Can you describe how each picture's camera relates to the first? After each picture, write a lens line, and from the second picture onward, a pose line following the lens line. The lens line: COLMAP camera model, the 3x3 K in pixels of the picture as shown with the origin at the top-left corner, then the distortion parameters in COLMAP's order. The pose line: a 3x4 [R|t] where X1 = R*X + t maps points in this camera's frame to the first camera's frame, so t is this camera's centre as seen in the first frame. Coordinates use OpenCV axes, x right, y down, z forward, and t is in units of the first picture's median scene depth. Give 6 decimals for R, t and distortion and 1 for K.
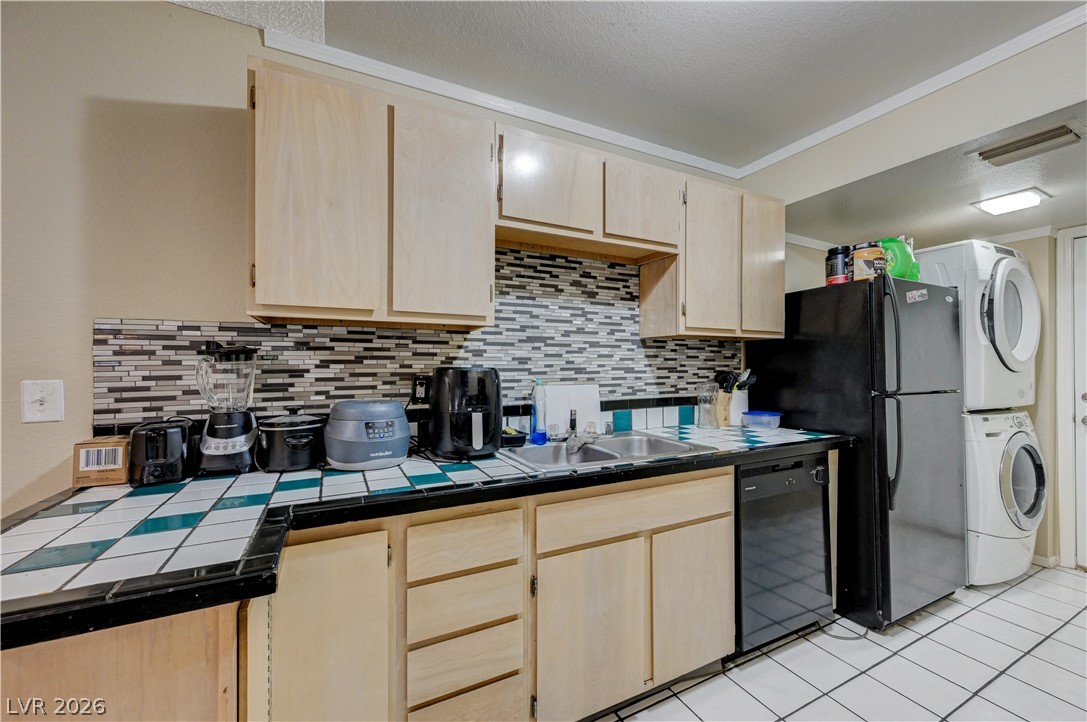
lens RADIAL K [[431.5, 0, 548.1], [0, 431.5, 362.6], [0, 0, 1]] dist [0.000424, -0.000205]
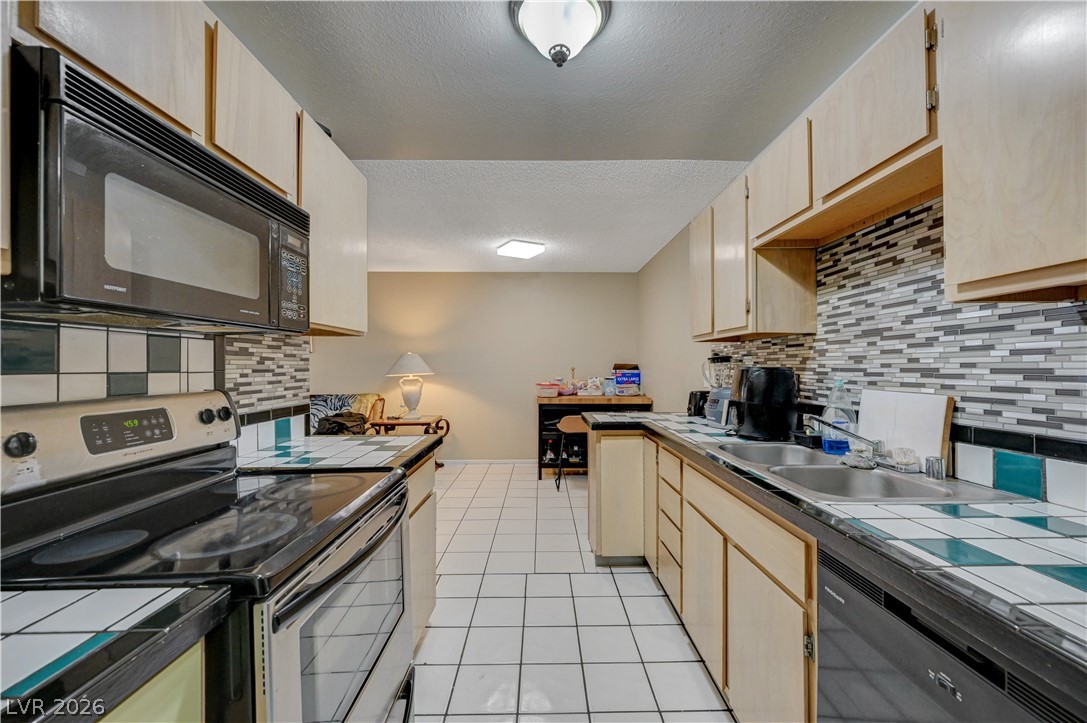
lens RADIAL K [[431.5, 0, 549.9], [0, 431.5, 366.1], [0, 0, 1]] dist [0.000424, -0.000205]
pose [[-0.432713, -0.000406, -0.901532, 1.063273], [0.004039, 0.999989, -0.002389, 0.009310], [0.901523, -0.004675, -0.432706, 0.883305]]
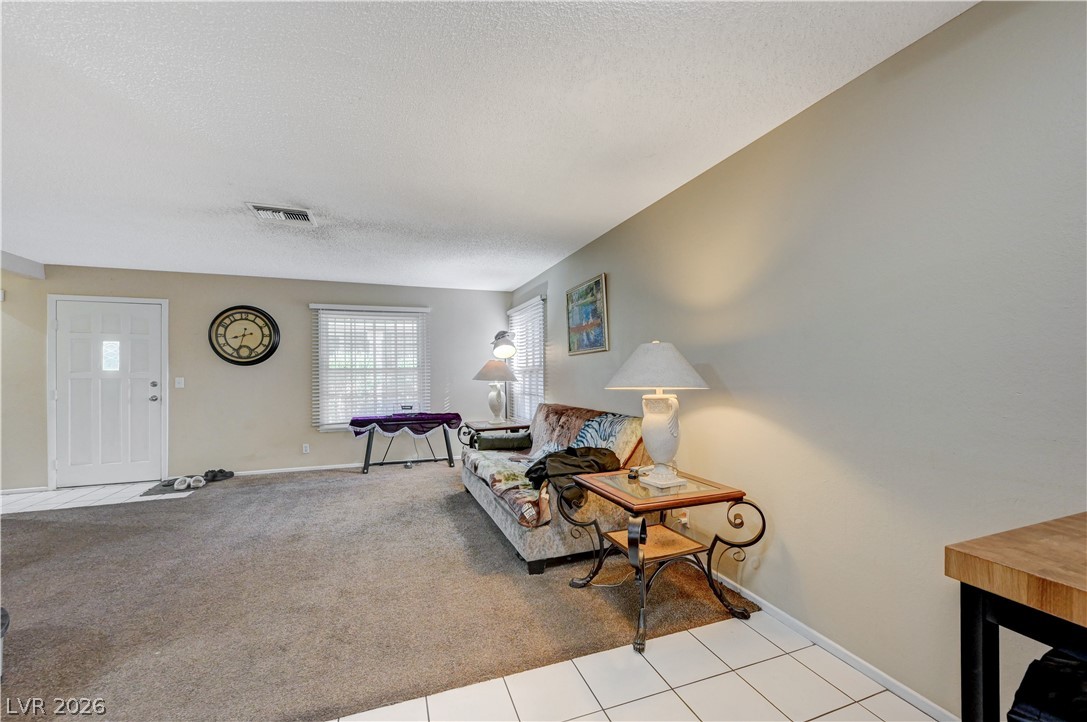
lens RADIAL K [[431.5, 0, 552.6], [0, 431.5, 374.2], [0, 0, 1]] dist [0.000424, -0.000205]
pose [[-0.995746, 0.003584, 0.092069, -0.821557], [0.003874, 0.999988, 0.002964, 0.006618], [-0.092058, 0.003308, -0.995748, 0.186050]]
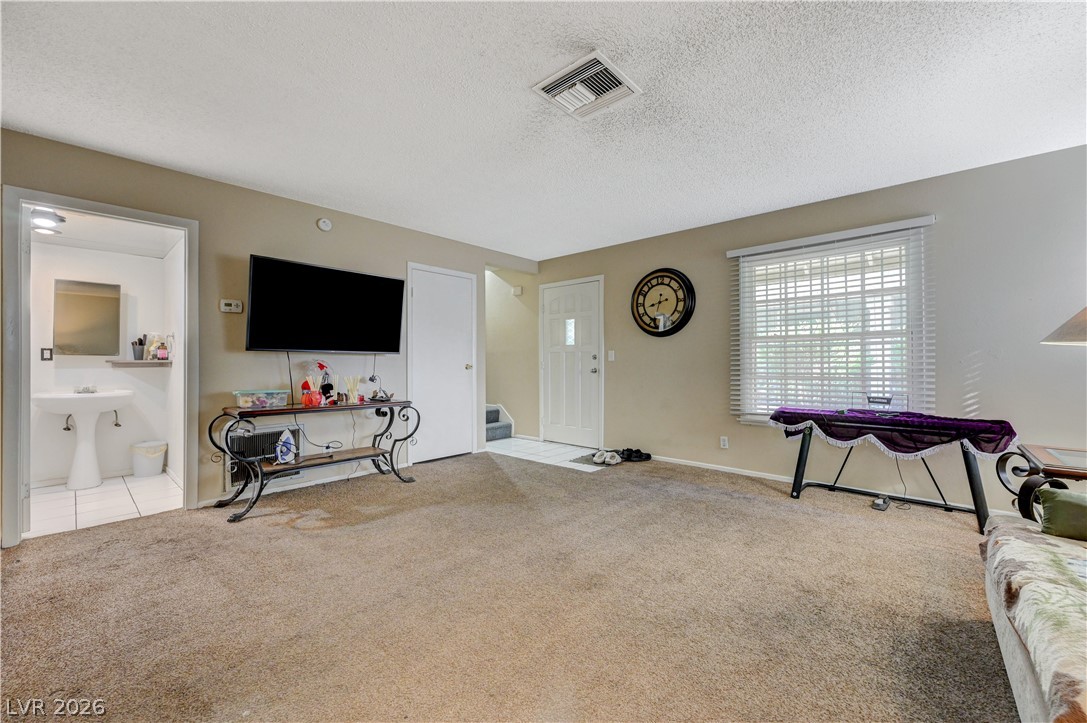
lens RADIAL K [[431.5, 0, 546.0], [0, 431.5, 361.5], [0, 0, 1]] dist [0.000424, -0.000205]
pose [[-0.366406, 0.000507, 0.930455, -0.622052], [0.000052, 1.000000, -0.000525, 0.098094], [-0.930455, -0.000144, -0.366406, -0.930870]]
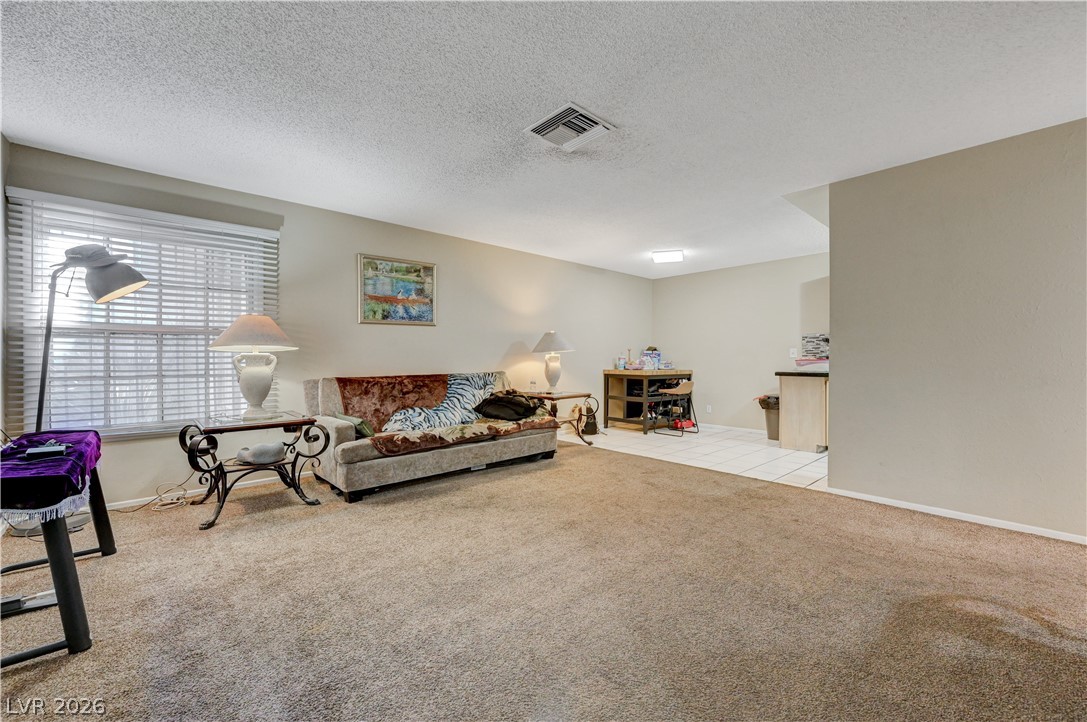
lens RADIAL K [[431.5, 0, 546.0], [0, 431.5, 363.0], [0, 0, 1]] dist [0.000424, -0.000205]
pose [[0.269545, 0.007352, -0.962960, 1.767277], [0.002454, 0.999962, 0.008322, 0.103574], [0.962985, -0.004607, 0.269517, -1.926769]]
